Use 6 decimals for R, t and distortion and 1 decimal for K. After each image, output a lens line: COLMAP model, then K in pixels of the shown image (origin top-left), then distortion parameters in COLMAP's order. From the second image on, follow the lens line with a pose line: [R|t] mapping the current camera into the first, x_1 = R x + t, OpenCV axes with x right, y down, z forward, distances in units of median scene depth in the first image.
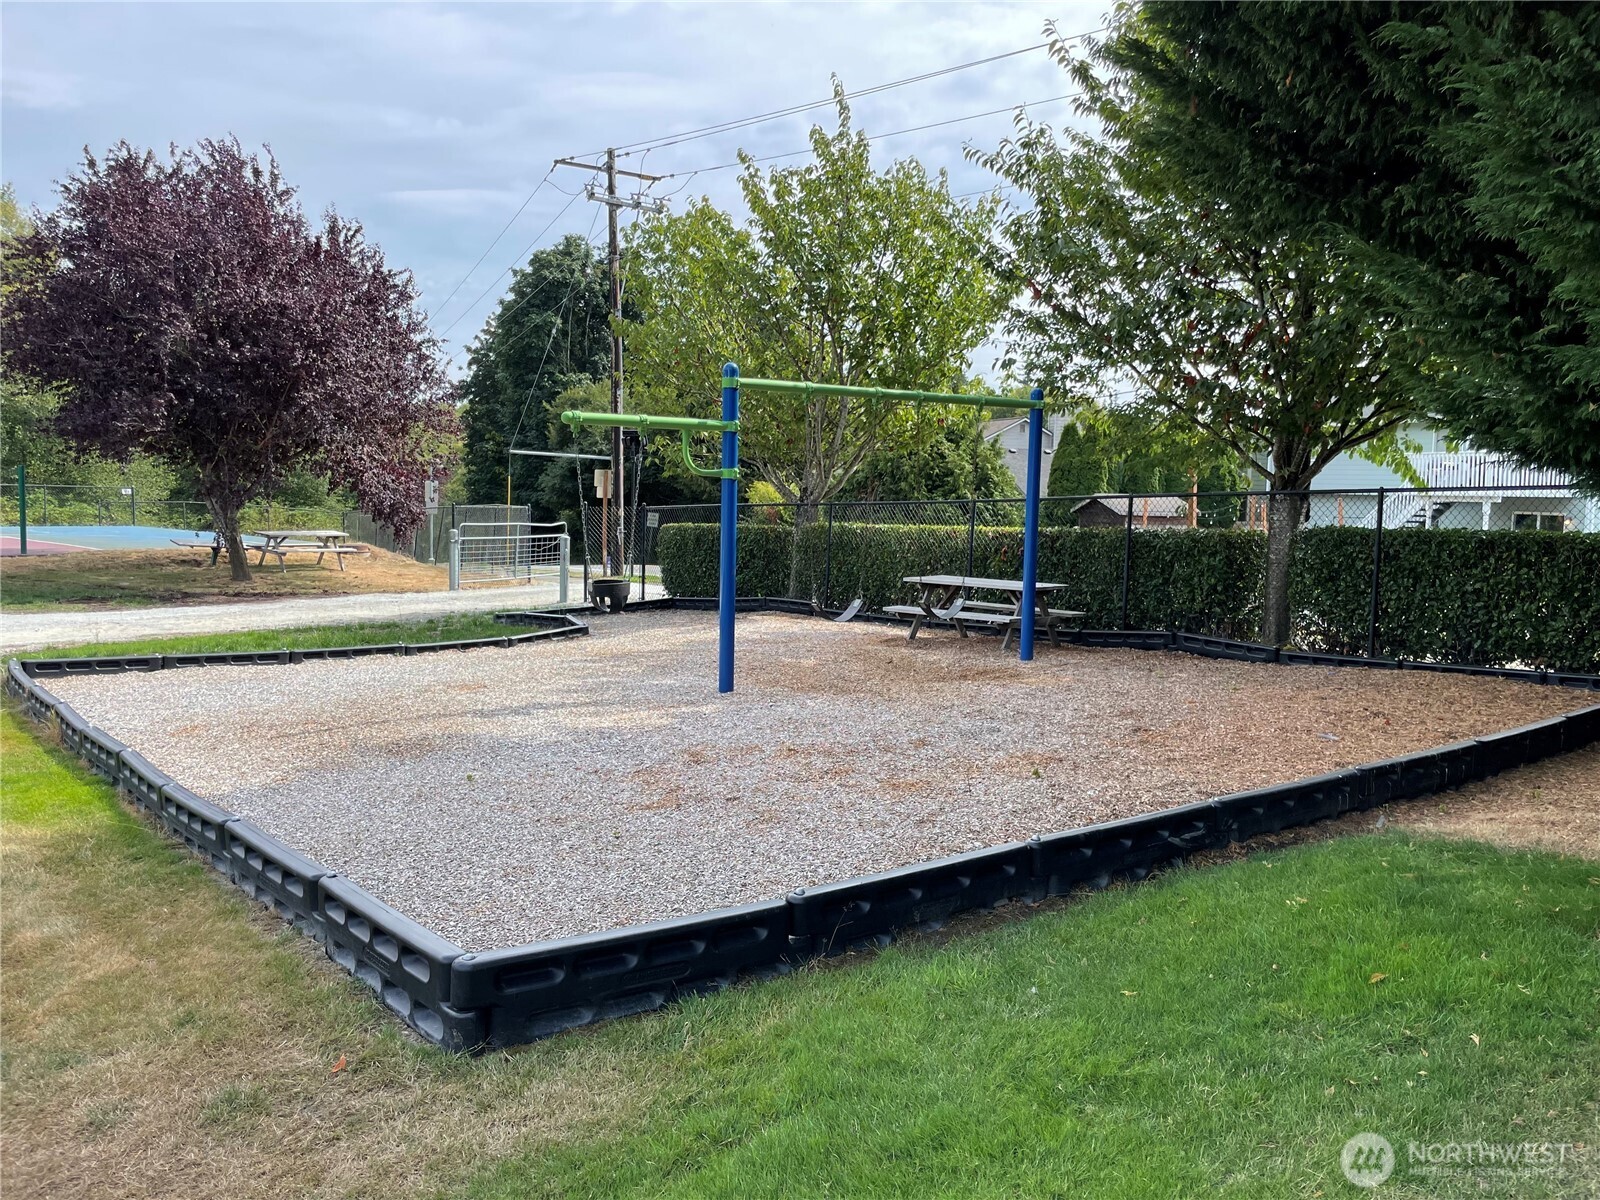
lens RADIAL K [[1187.6, 0, 803.1], [0, 1187.6, 590.1], [0, 0, 1]] dist [0.123798, -0.179262]
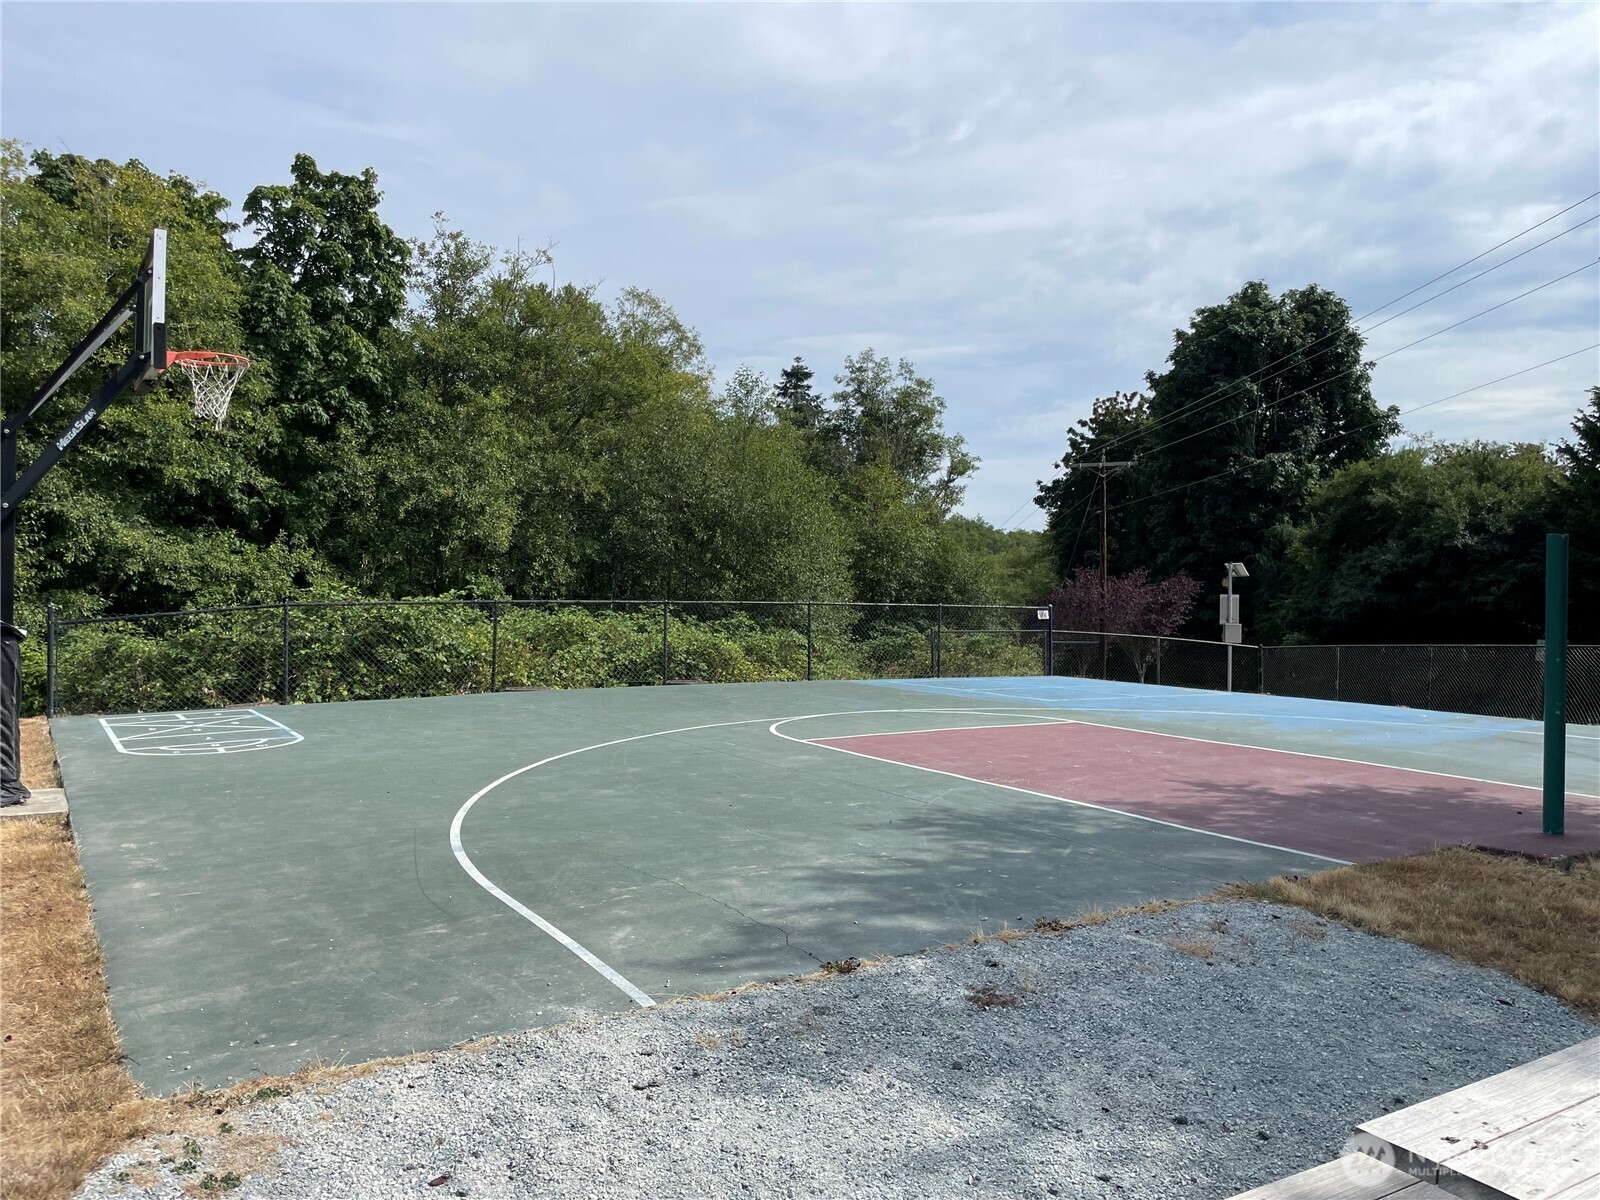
lens RADIAL K [[1187.6, 0, 803.1], [0, 1187.6, 590.1], [0, 0, 1]] dist [0.123798, -0.179262]
pose [[0.940820, -0.010375, -0.338749, -0.259959], [-0.022882, 0.995306, -0.094037, -0.022725], [0.338135, 0.096223, 0.936166, 0.247789]]
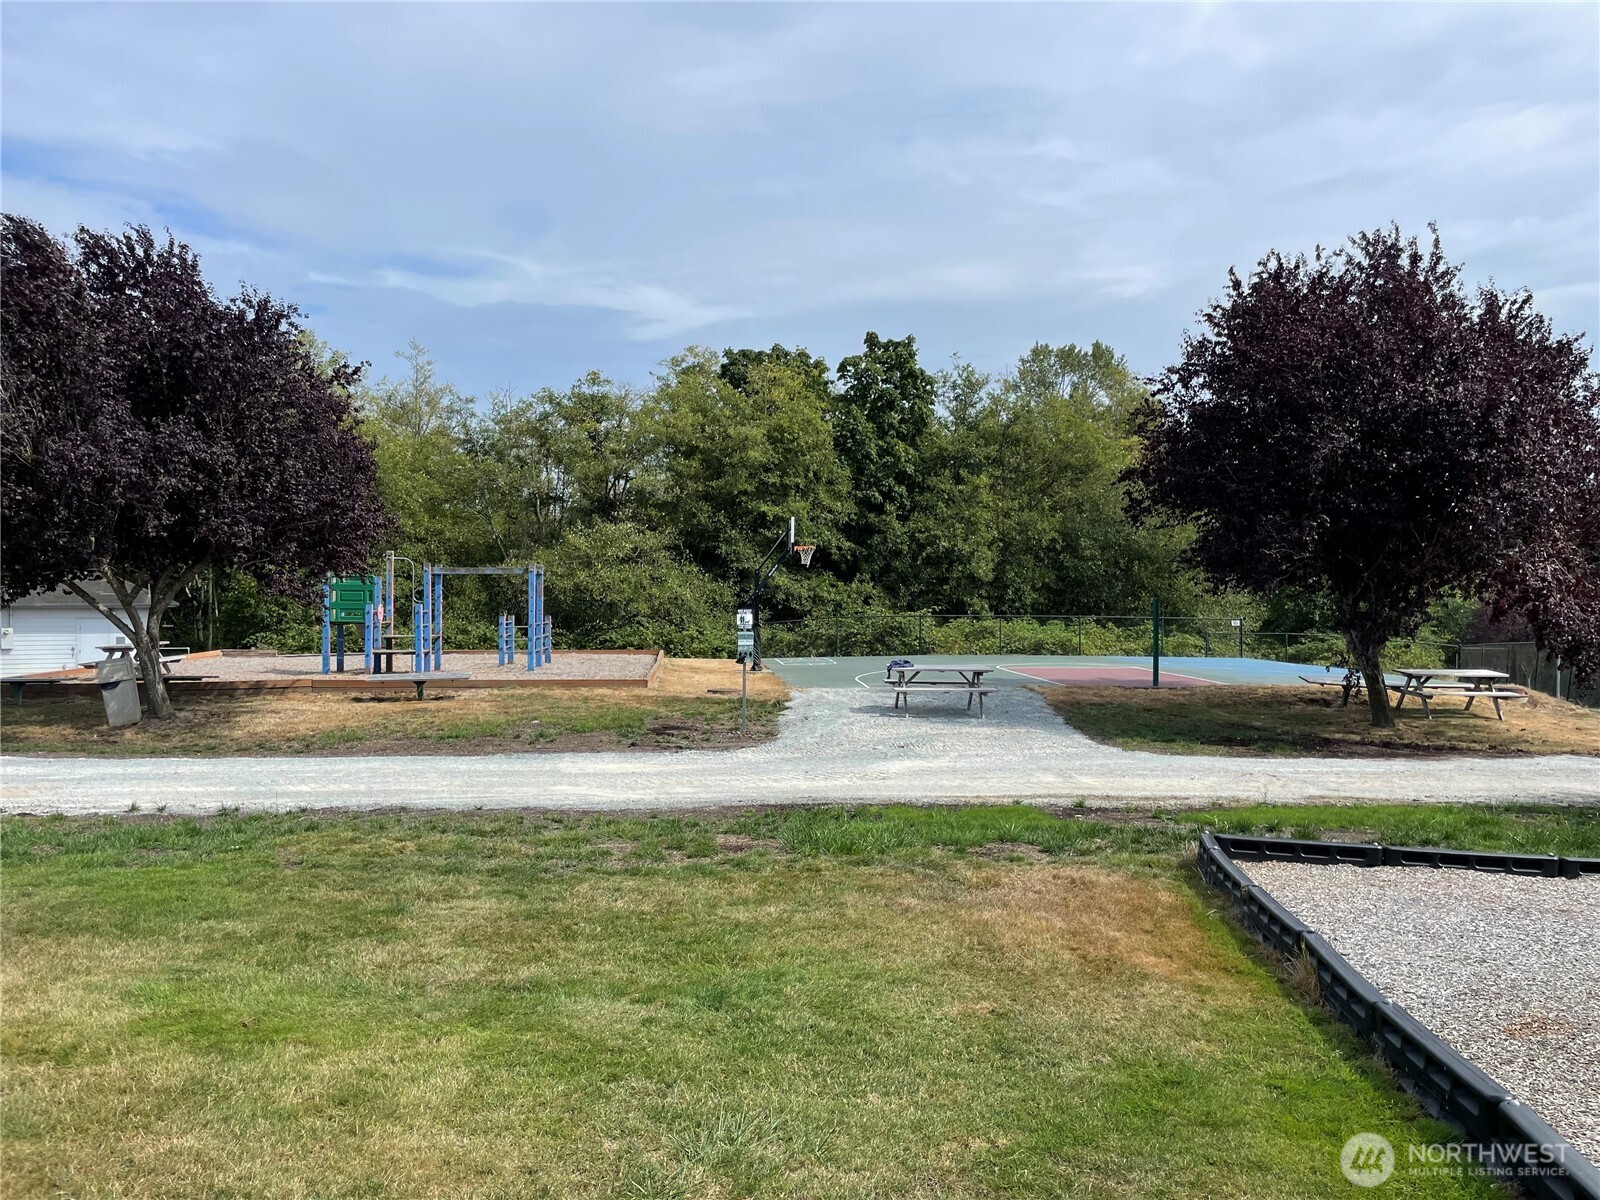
lens RADIAL K [[1187.6, 0, 803.1], [0, 1187.6, 590.1], [0, 0, 1]] dist [0.123798, -0.179262]
pose [[0.677189, -0.024256, -0.735410, -0.114208], [-0.054499, 0.995058, -0.083004, -0.011219], [0.733789, 0.096288, 0.672520, 0.116850]]
